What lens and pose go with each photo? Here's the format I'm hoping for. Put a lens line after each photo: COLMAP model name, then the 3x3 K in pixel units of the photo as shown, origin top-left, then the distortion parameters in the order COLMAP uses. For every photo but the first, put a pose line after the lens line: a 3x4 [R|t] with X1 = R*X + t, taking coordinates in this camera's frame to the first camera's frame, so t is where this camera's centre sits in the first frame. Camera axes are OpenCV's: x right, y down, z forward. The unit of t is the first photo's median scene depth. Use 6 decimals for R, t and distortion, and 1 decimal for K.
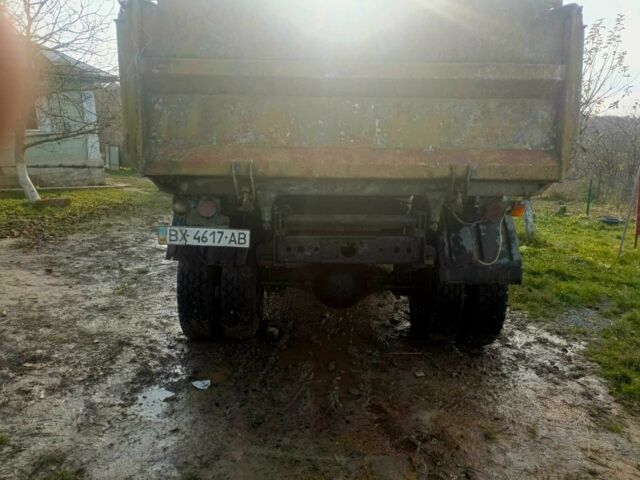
lens RADIAL K [[469.4, 0, 320.0], [0, 469.4, 240.0], [0, 0, 1]] dist [0.080935, -0.115657]
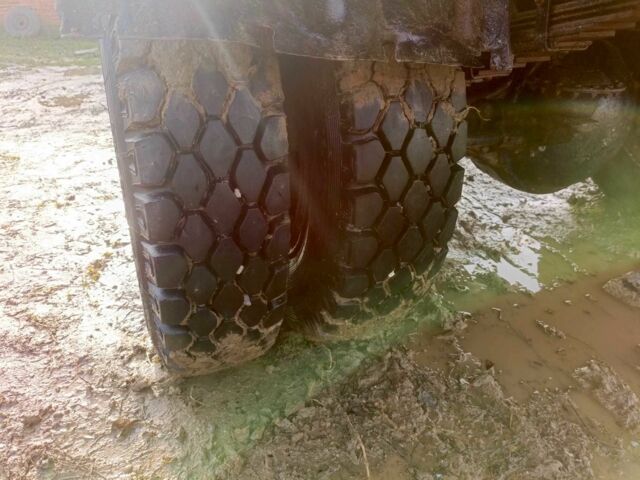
lens RADIAL K [[469.4, 0, 320.0], [0, 469.4, 240.0], [0, 0, 1]] dist [0.080935, -0.115657]
pose [[0.933687, -0.169872, 0.315234, -0.277014], [0.082108, 0.958424, 0.273279, 0.060614], [-0.348550, -0.229273, 0.908816, 0.739823]]
